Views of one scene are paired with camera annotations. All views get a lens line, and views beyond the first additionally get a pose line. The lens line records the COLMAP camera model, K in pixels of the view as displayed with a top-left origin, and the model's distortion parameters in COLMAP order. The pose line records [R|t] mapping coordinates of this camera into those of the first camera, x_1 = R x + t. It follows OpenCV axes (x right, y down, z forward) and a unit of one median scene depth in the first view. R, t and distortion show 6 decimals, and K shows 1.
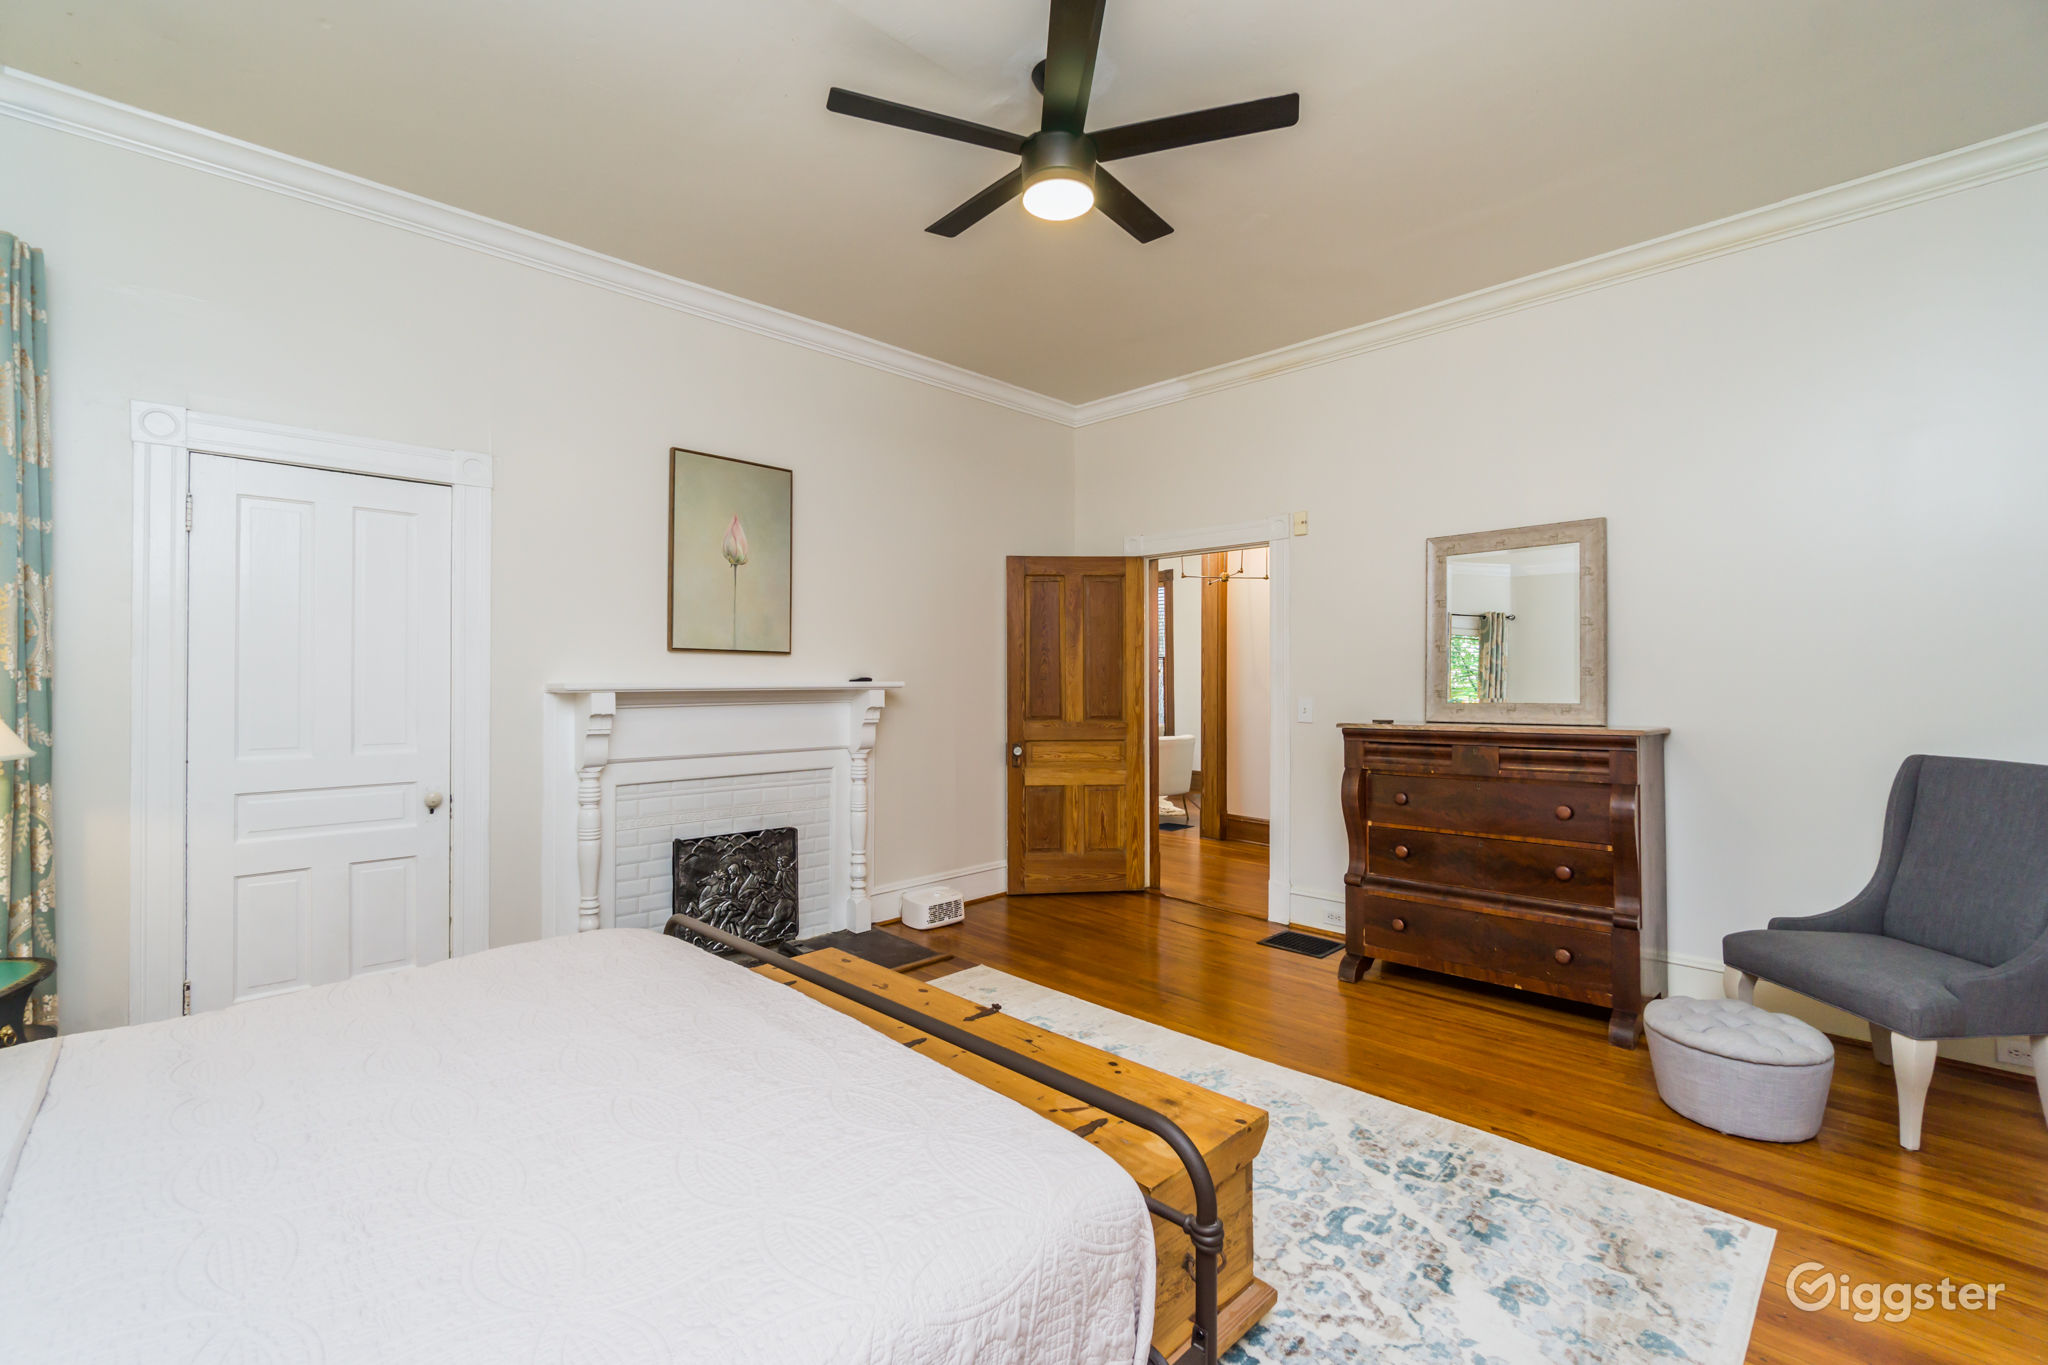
lens RADIAL K [[857.3, 0, 1024.0], [0, 857.3, 682.5], [0, 0, 1]] dist [-0.000889, 0.000007]
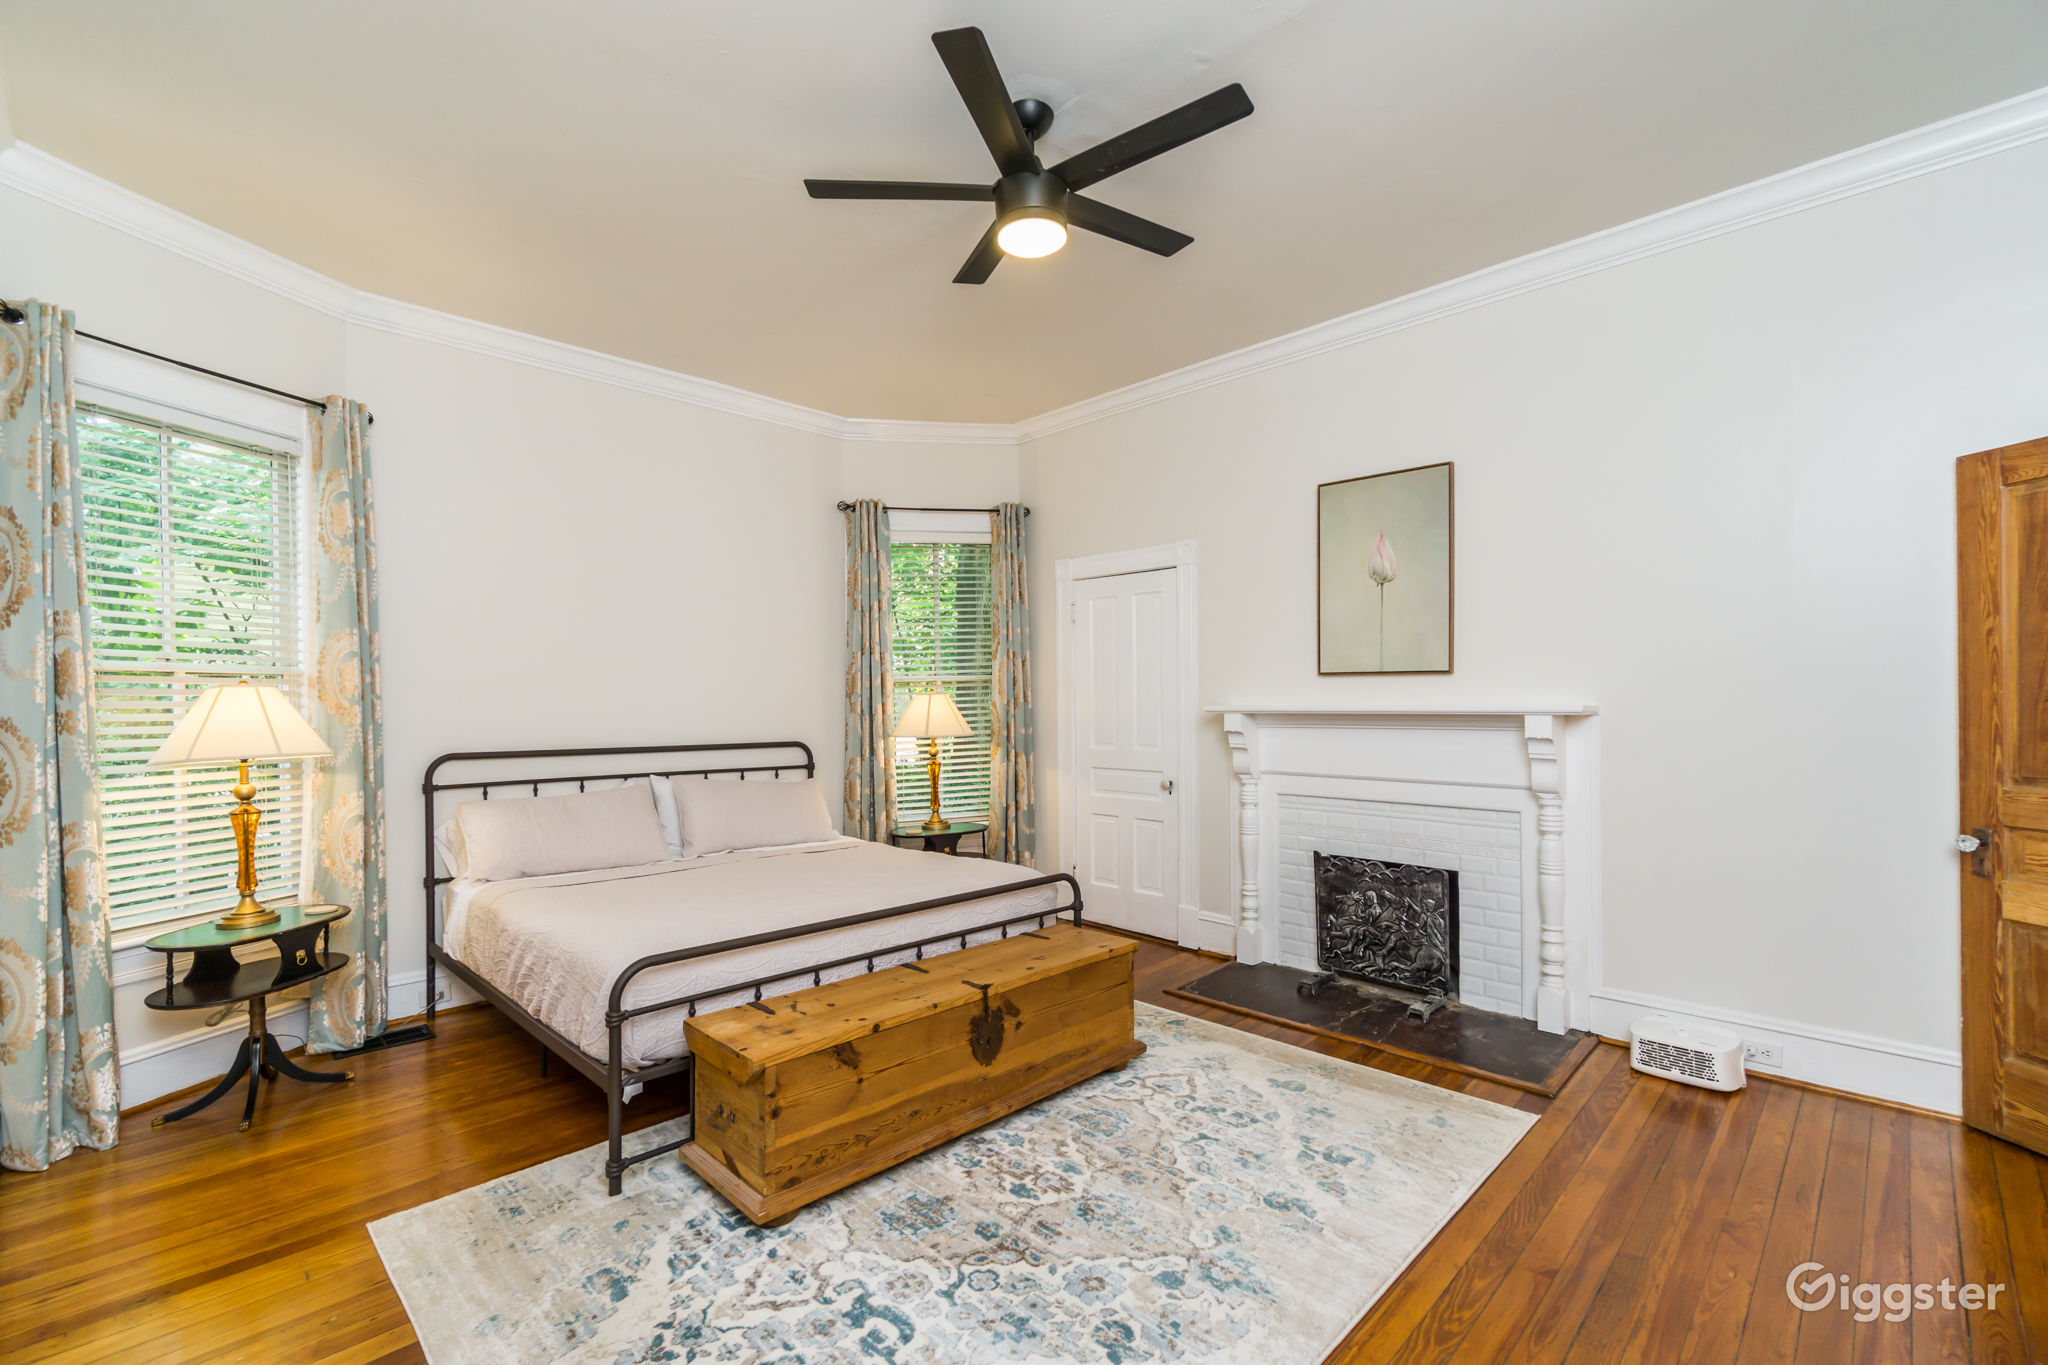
lens RADIAL K [[909.7, 0, 1024.0], [0, 909.7, 682.5], [0, 0, 1]] dist [-0.015717, 0.000358]
pose [[0.015817, -0.020581, -0.999663, 0.674249], [-0.001033, 0.999787, -0.020600, -0.003883], [0.999874, 0.001359, 0.015792, 0.576328]]
